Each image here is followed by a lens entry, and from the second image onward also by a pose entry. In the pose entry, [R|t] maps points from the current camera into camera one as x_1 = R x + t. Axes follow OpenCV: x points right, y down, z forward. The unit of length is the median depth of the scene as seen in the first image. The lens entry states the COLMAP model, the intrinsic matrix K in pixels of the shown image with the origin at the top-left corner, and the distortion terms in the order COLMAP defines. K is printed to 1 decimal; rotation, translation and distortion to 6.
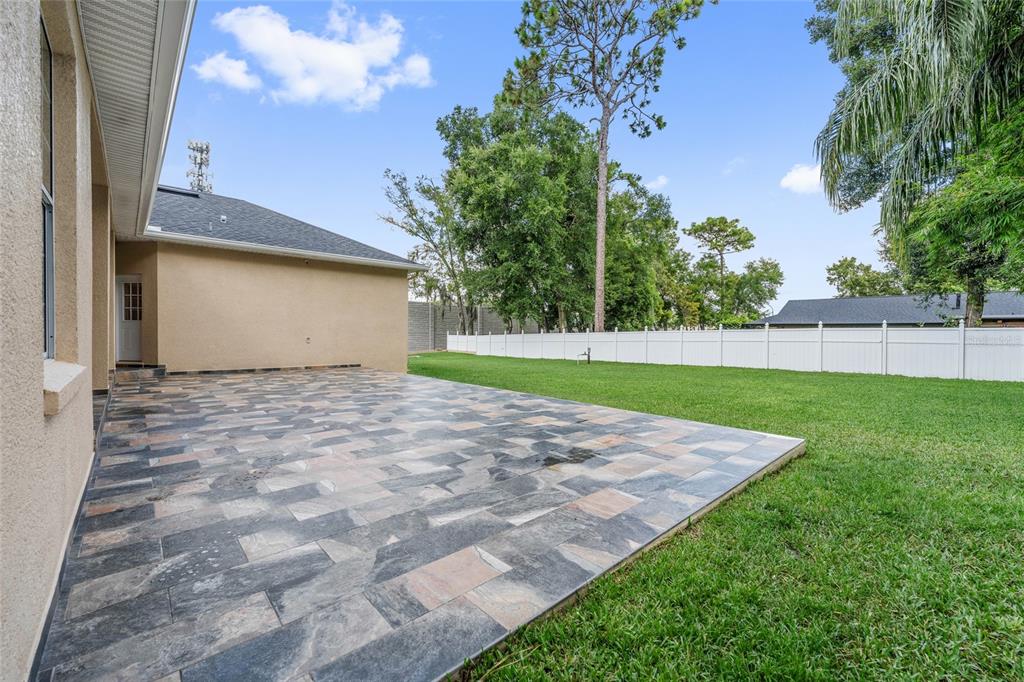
lens RADIAL K [[416.5, 0, 511.0], [0, 416.5, 337.5], [0, 0, 1]] dist [0.002069, -0.000278]
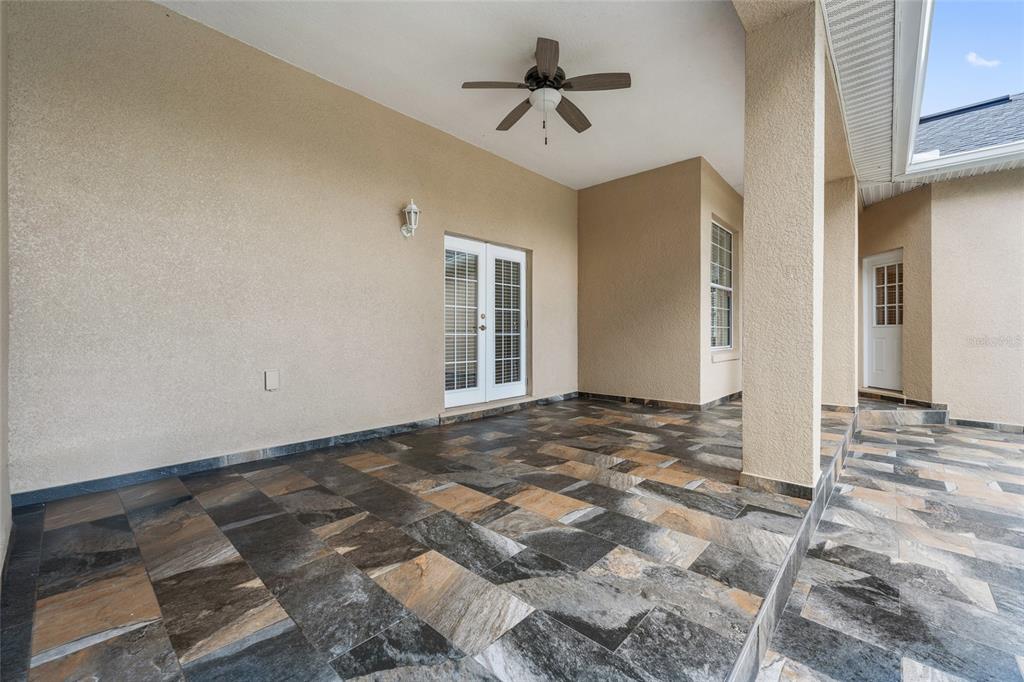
lens RADIAL K [[416.5, 0, 513.2], [0, 416.5, 338.7], [0, 0, 1]] dist [0.002069, -0.000278]
pose [[0.086167, -0.006173, -0.996262, -0.338774], [-0.010283, 0.999922, -0.007085, -0.010946], [0.996228, 0.010855, 0.086097, 0.393322]]
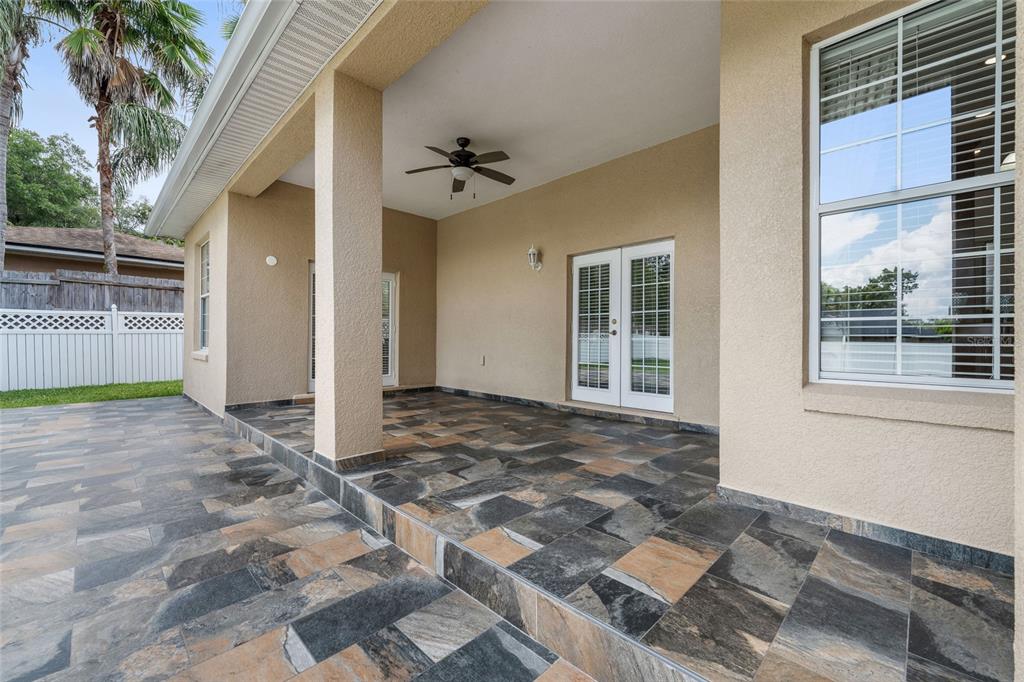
lens RADIAL K [[416.5, 0, 514.8], [0, 416.5, 340.8], [0, 0, 1]] dist [0.002069, -0.000278]
pose [[-0.998676, -0.022359, -0.046332, -0.790285], [-0.023112, 0.999608, 0.015777, -0.025207], [0.045961, 0.016826, -0.998802, 1.042061]]
